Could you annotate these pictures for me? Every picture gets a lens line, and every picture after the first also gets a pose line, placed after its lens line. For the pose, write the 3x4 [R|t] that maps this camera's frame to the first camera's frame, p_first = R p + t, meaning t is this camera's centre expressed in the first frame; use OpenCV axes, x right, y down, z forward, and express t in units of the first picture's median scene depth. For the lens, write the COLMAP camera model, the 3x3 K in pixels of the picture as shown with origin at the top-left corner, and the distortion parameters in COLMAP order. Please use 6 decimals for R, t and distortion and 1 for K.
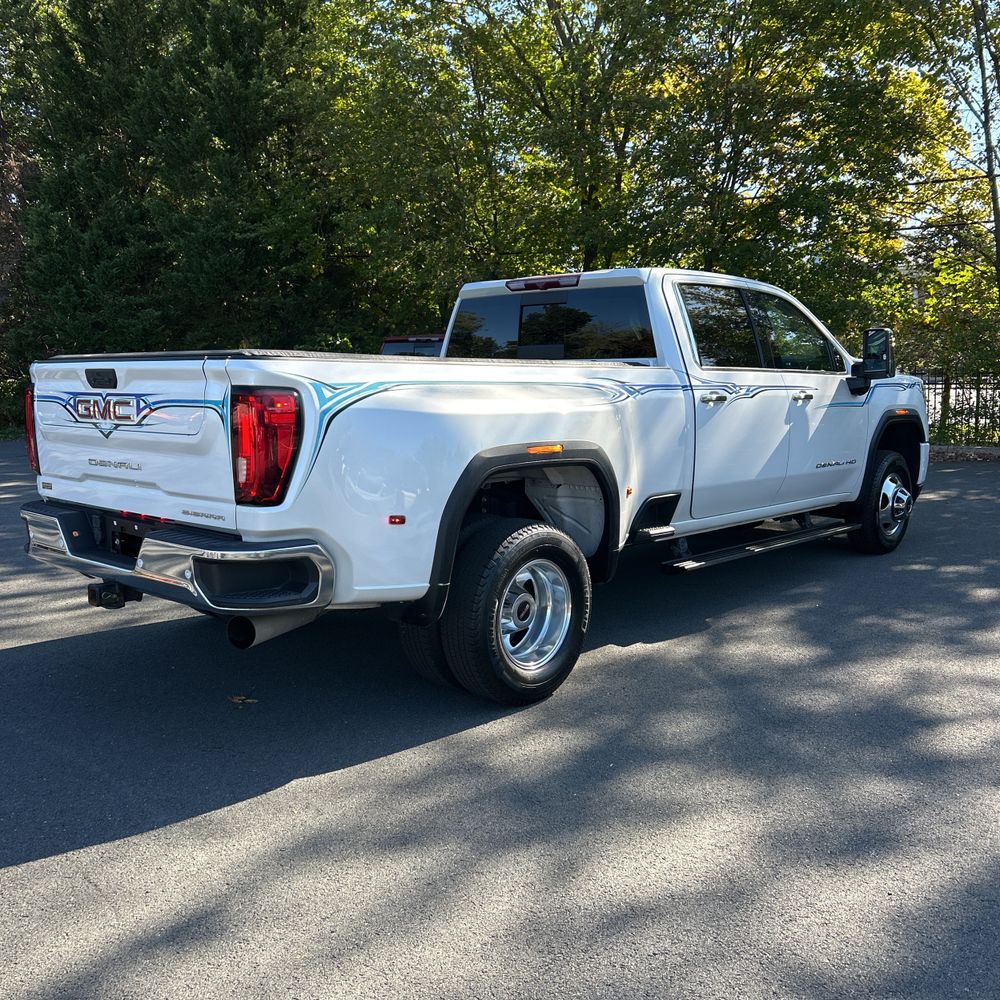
lens RADIAL K [[1010.8, 0, 492.7], [0, 1010.8, 508.5], [0, 0, 1]] dist [0.026736, 0.000000]
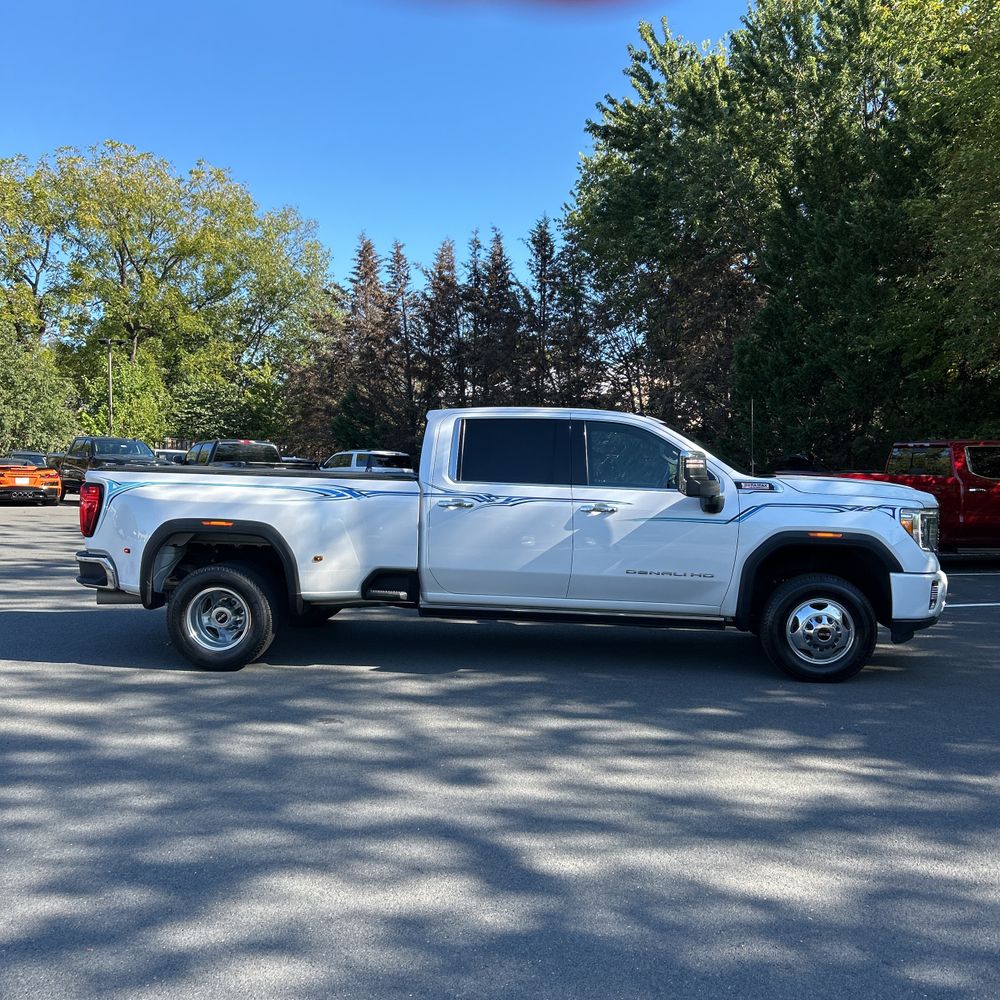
lens RADIAL K [[1010.8, 0, 503.3], [0, 1010.8, 508.8], [0, 0, 1]] dist [0.026736, 0.000000]
pose [[0.597114, 0.053029, -0.800402, 1.284898], [-0.126860, 0.991498, -0.028951, -0.069295], [0.792061, 0.118826, 0.598765, 0.239108]]
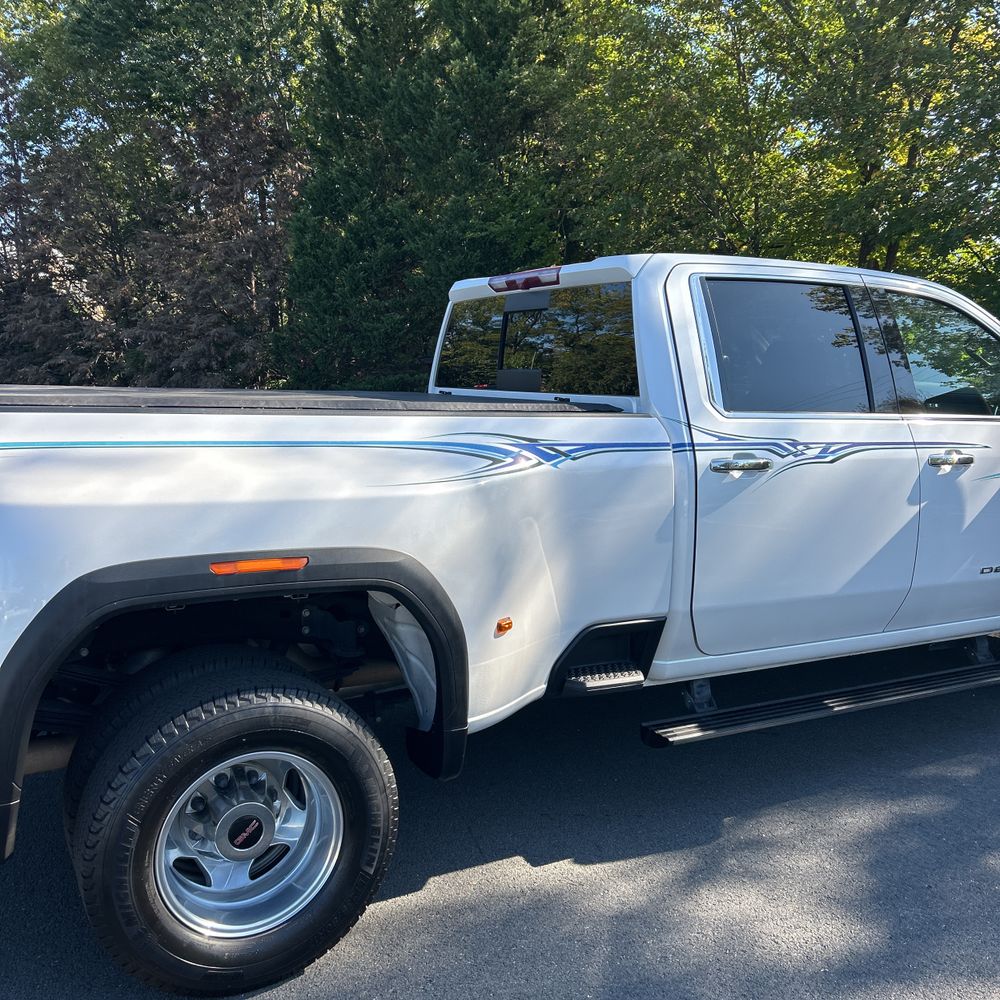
lens RADIAL K [[1010.8, 0, 495.8], [0, 1010.8, 496.4], [0, 0, 1]] dist [0.026736, 0.000000]
pose [[0.948630, 0.056129, -0.311369, 0.259573], [-0.059971, 0.998196, -0.002768, -0.076382], [0.310651, 0.021299, 0.950285, 0.360652]]
